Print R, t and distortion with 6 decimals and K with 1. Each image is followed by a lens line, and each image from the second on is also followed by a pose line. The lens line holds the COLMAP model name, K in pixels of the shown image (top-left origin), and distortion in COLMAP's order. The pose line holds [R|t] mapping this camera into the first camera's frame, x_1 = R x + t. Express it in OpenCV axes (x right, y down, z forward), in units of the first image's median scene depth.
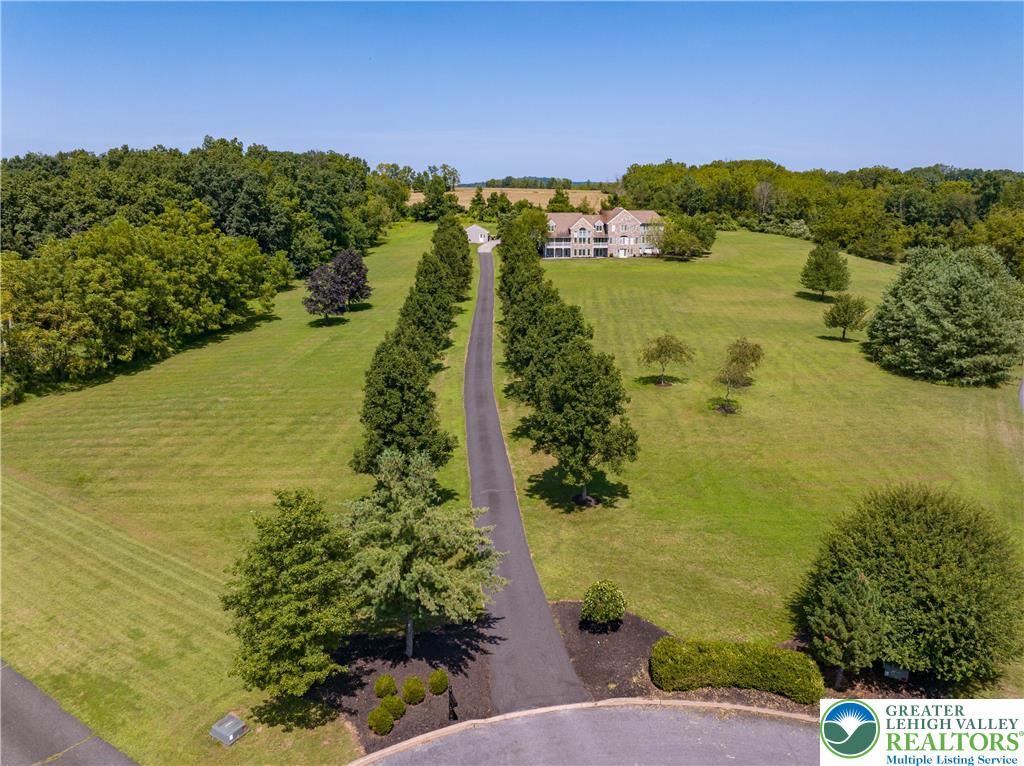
lens RADIAL K [[715.7, 0, 517.3], [0, 715.7, 381.5], [0, 0, 1]] dist [-0.038264, 0.000256]
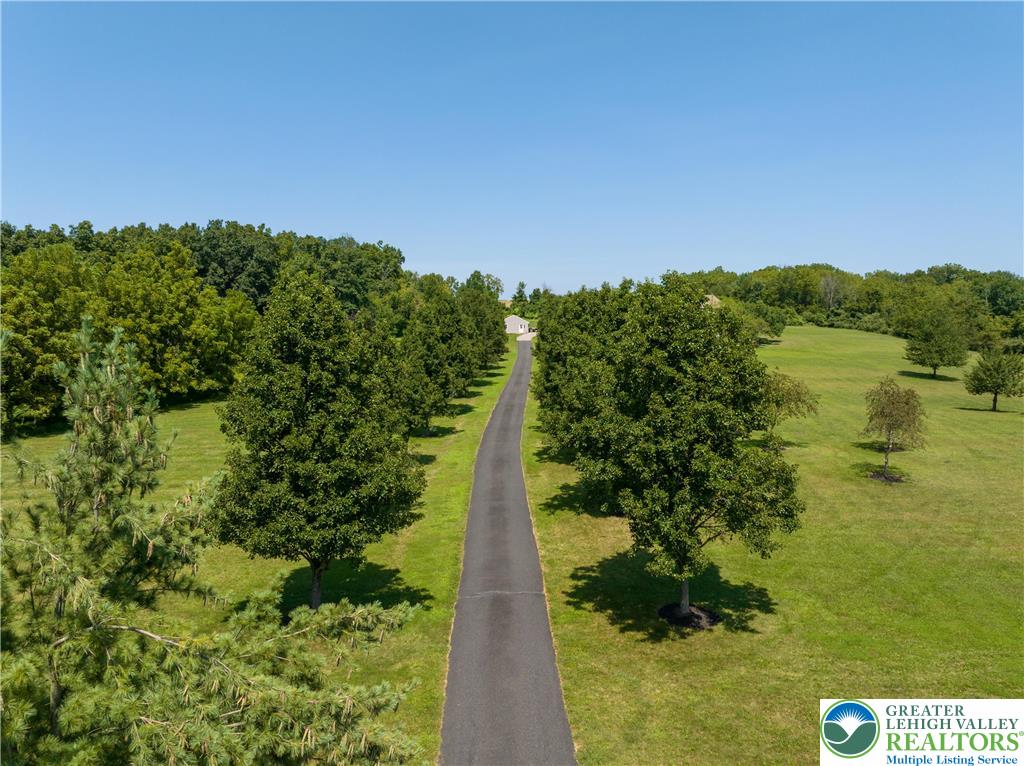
lens RADIAL K [[715.7, 0, 519.2], [0, 715.7, 382.2], [0, 0, 1]] dist [-0.038264, 0.000256]
pose [[0.998178, 0.005069, -0.060119, 0.005908], [-0.015231, 0.985361, -0.169801, 0.062824], [0.058378, 0.170408, 0.983643, 0.328109]]
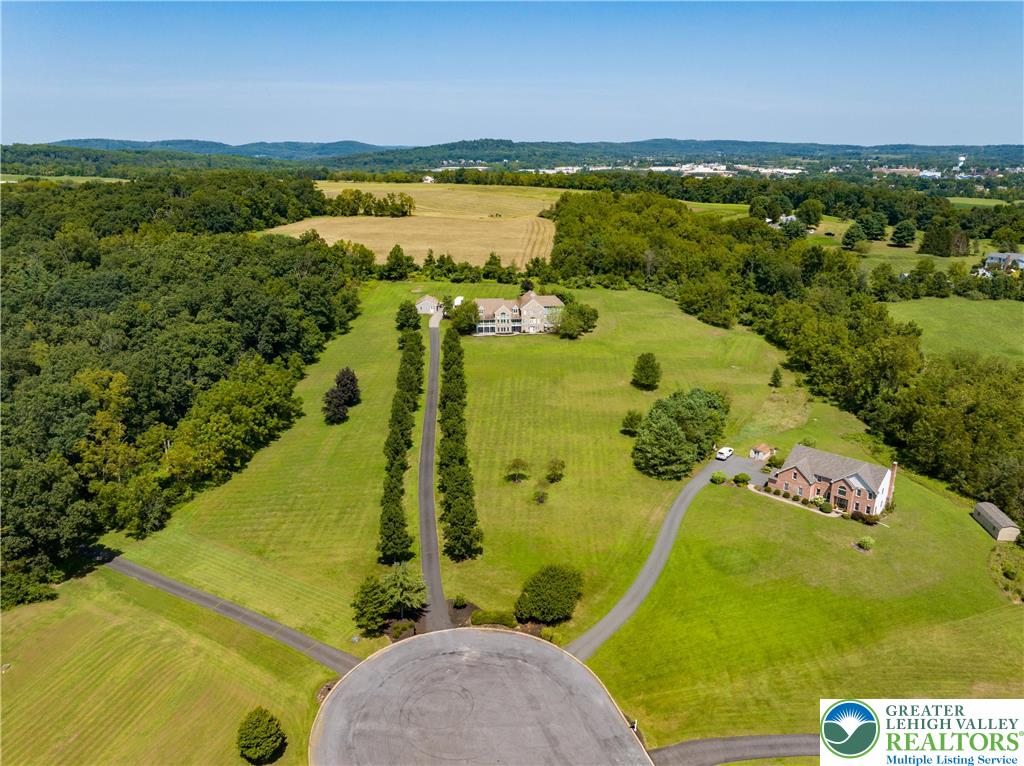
lens RADIAL K [[715.7, 0, 519.8], [0, 715.7, 382.7], [0, 0, 1]] dist [-0.038264, 0.000256]
pose [[0.998243, -0.016588, 0.056892, 0.105844], [0.012913, 0.997843, 0.064363, -0.426618], [-0.057837, -0.063515, 0.996304, -1.060073]]
